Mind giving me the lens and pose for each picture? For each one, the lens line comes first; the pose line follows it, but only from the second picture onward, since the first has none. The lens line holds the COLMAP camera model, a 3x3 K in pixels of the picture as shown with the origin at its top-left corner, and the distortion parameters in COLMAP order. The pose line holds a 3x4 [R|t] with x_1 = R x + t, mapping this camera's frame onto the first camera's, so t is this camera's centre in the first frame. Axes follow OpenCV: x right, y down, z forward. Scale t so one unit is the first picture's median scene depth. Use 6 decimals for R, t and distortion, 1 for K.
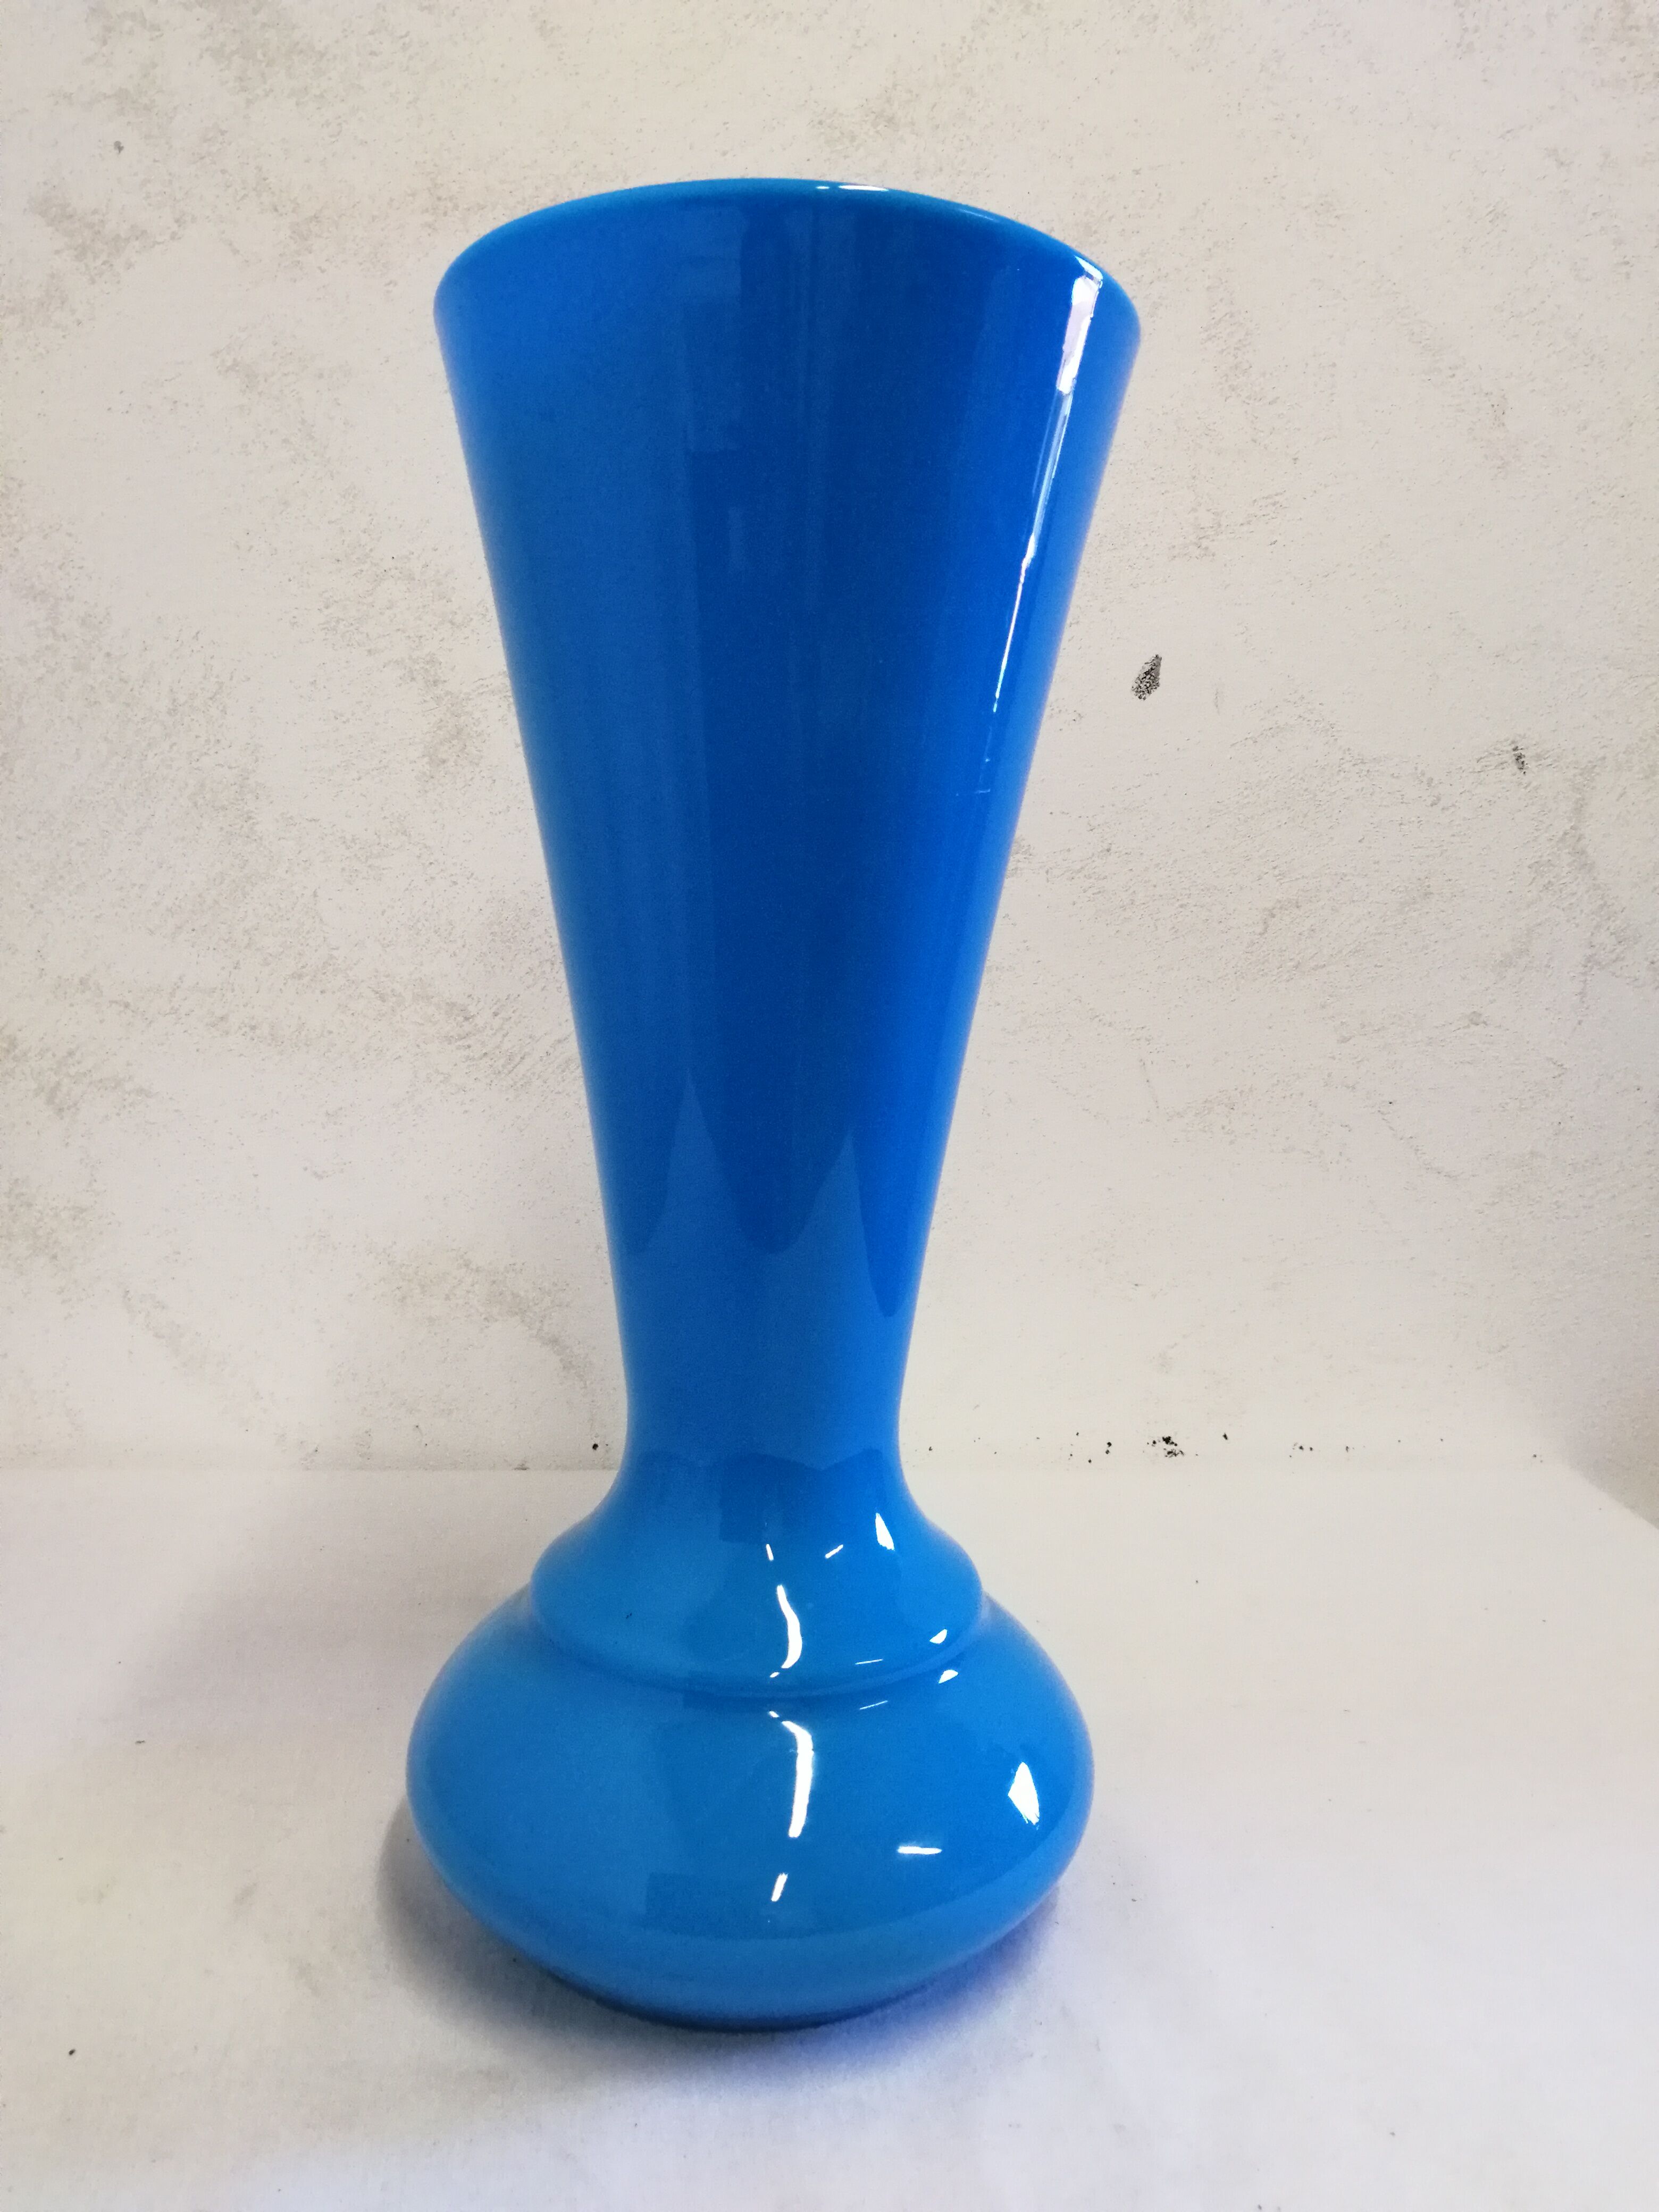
lens RADIAL K [[1534.6, 0, 829.5], [0, 1534.6, 1106.0], [0, 0, 1]] dist [-0.008933, 0.001171]
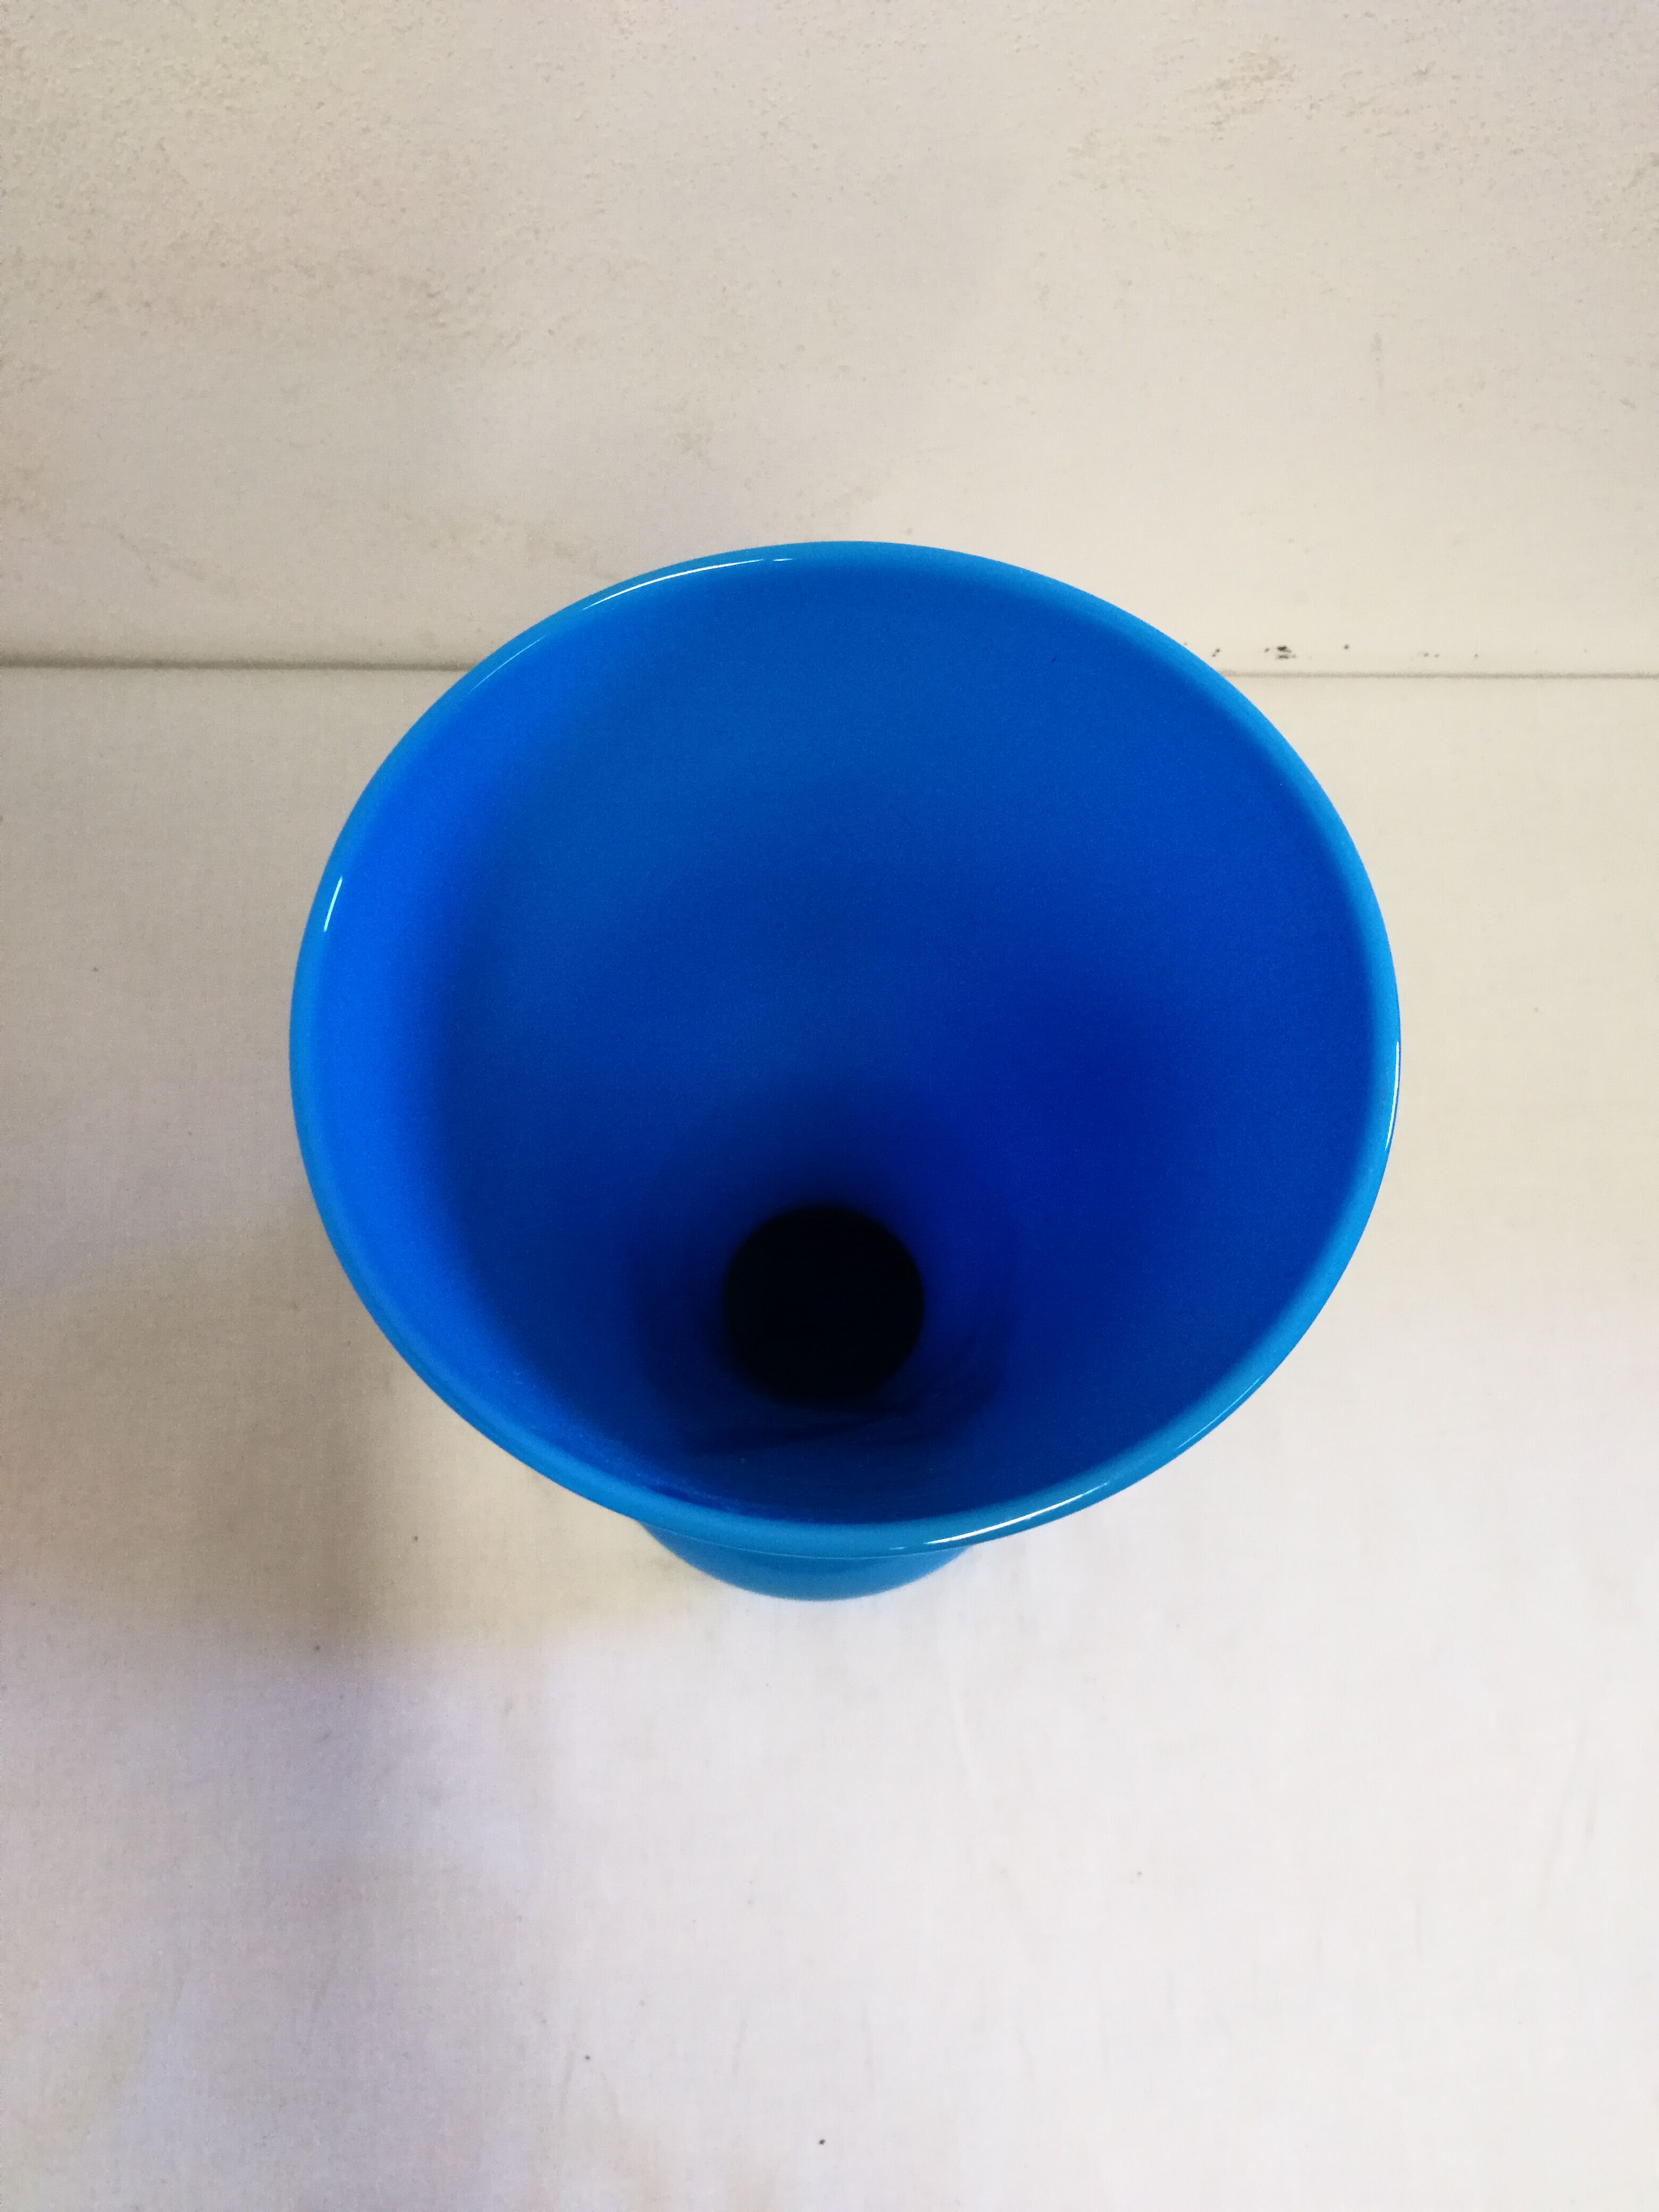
lens RADIAL K [[1520.7, 0, 820.6], [0, 1520.7, 1153.3], [0, 0, 1]] dist [-0.010537, -0.001325]
pose [[0.997335, 0.063794, -0.035410, -0.005608], [0.006626, 0.404124, 0.914680, -0.548502], [0.072661, -0.912477, 0.402625, 0.370011]]
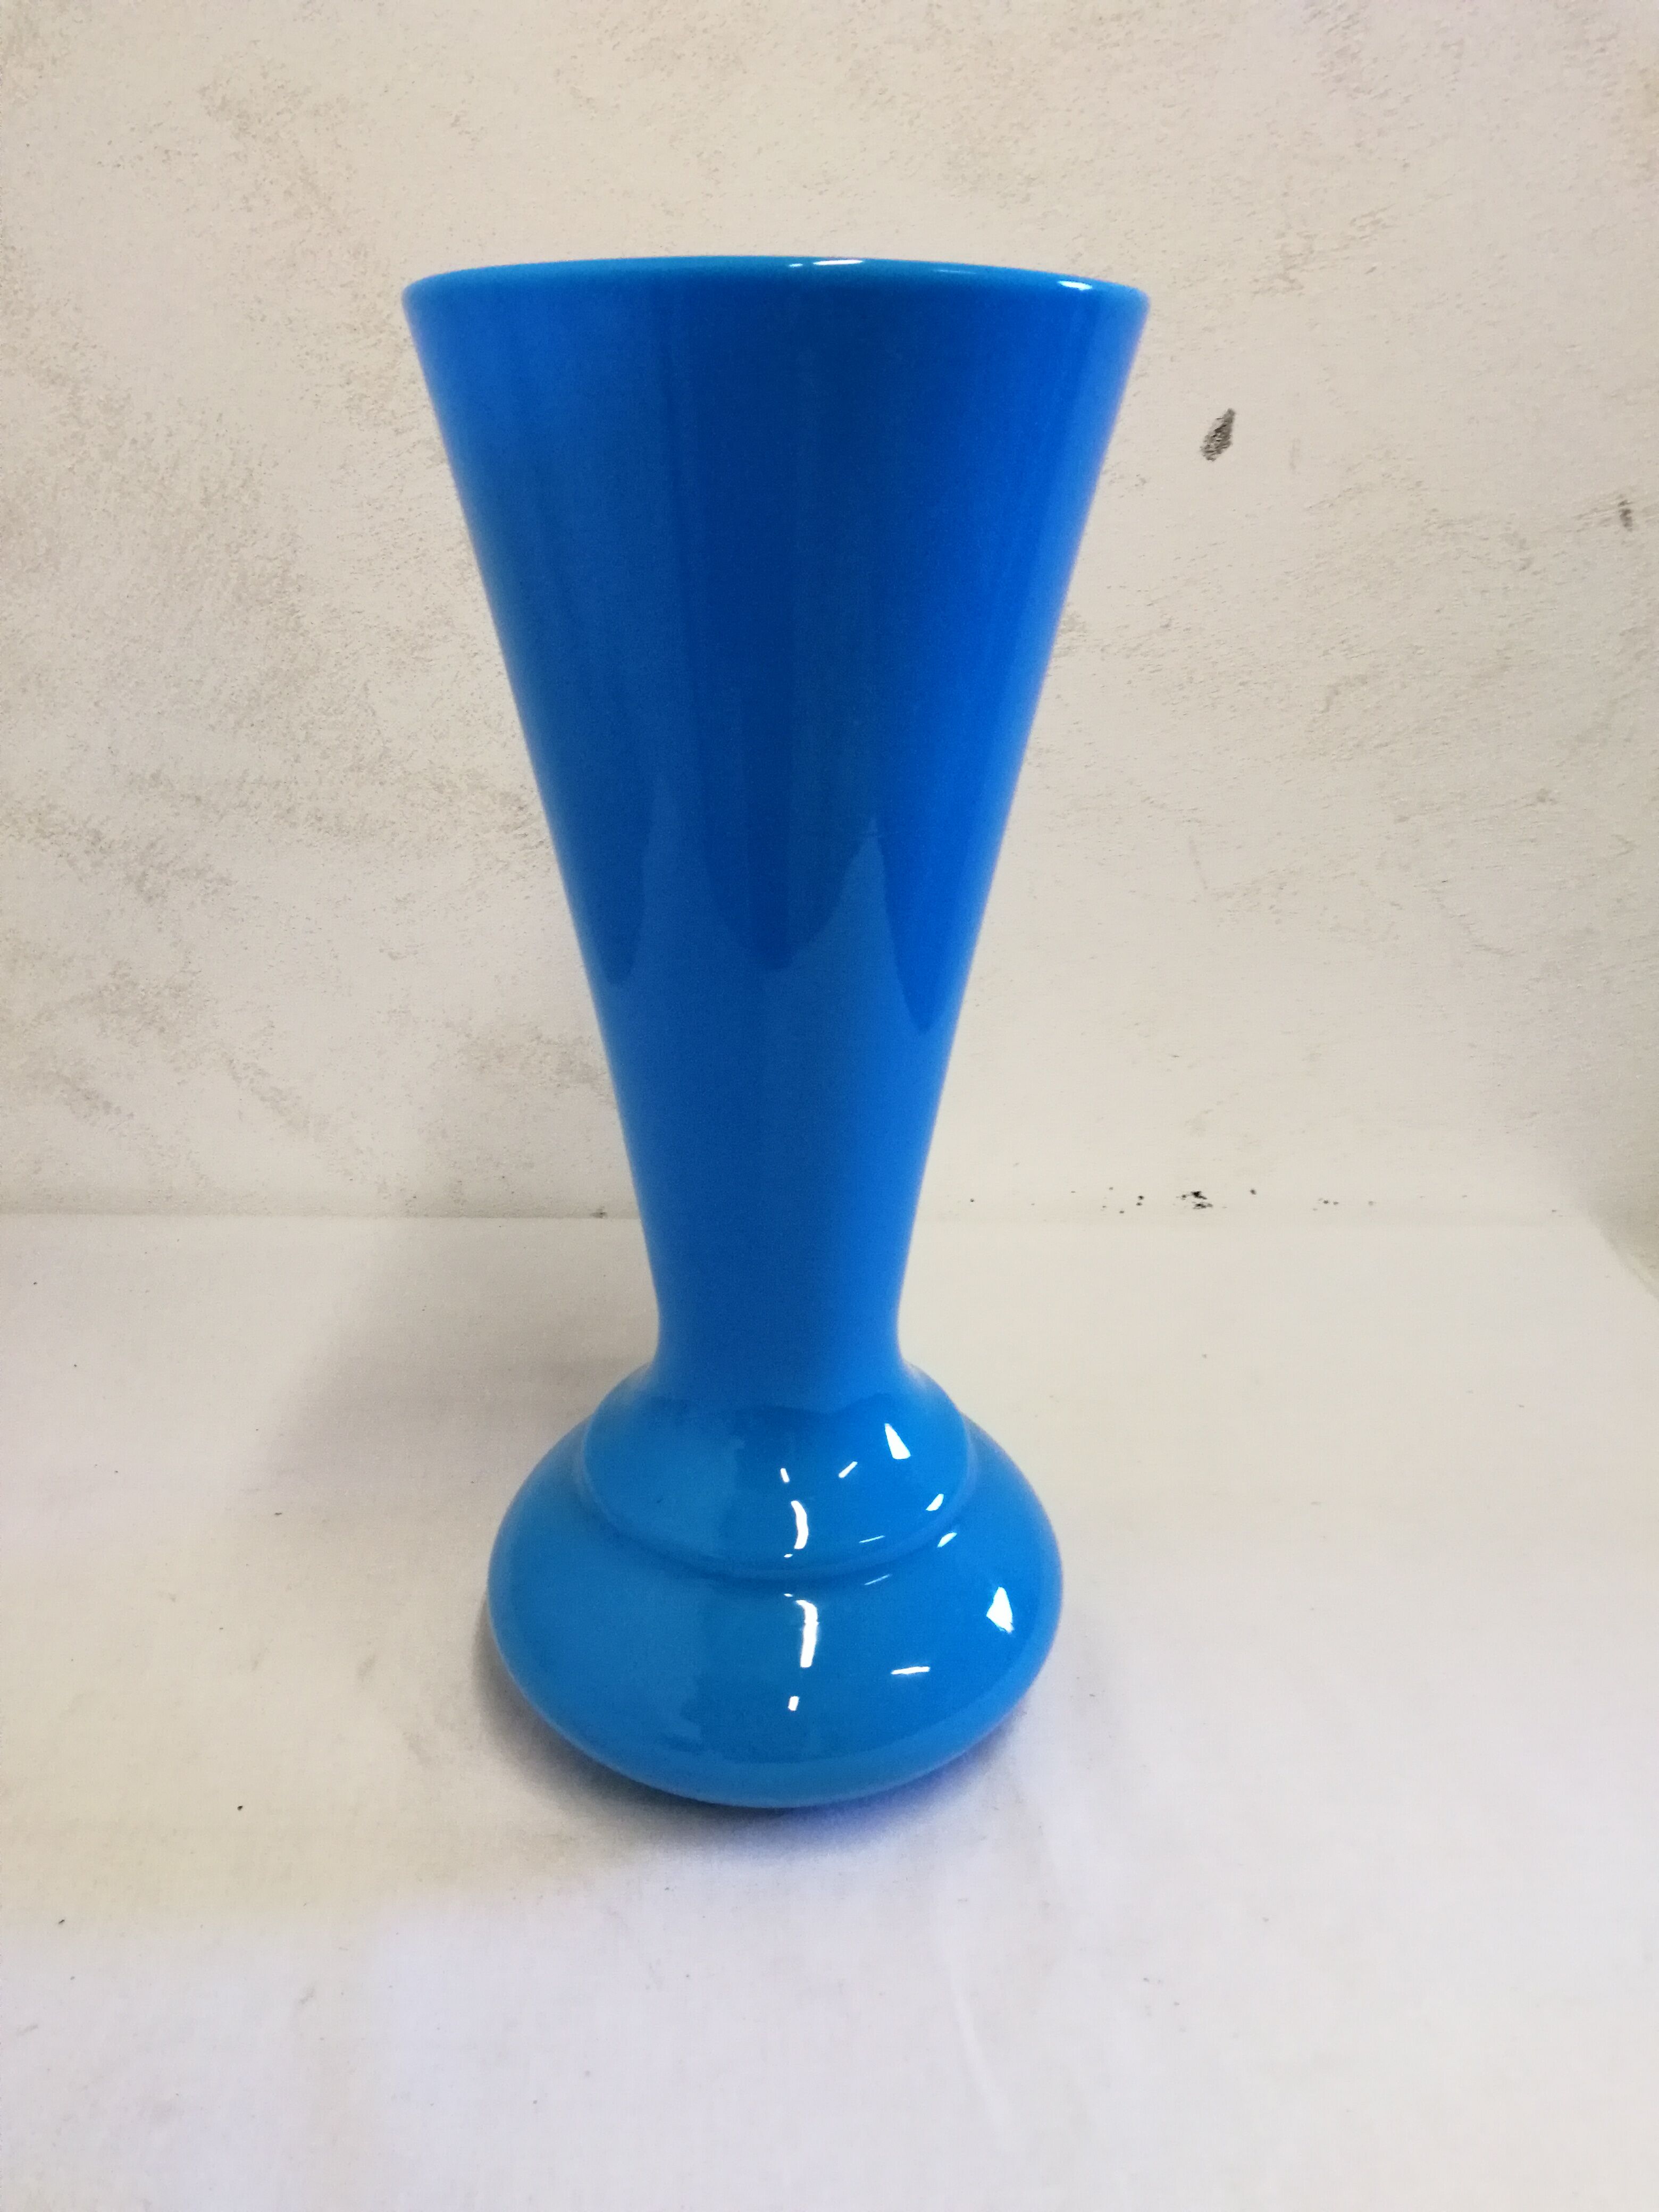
lens RADIAL K [[1525.5, 0, 817.9], [0, 1525.5, 1133.6], [0, 0, 1]] dist [-0.007530, 0.002351]
pose [[0.997255, 0.012736, -0.072938, 0.038035], [0.008528, 0.958785, 0.284004, -0.138298], [0.073549, -0.283847, 0.956045, -0.019825]]
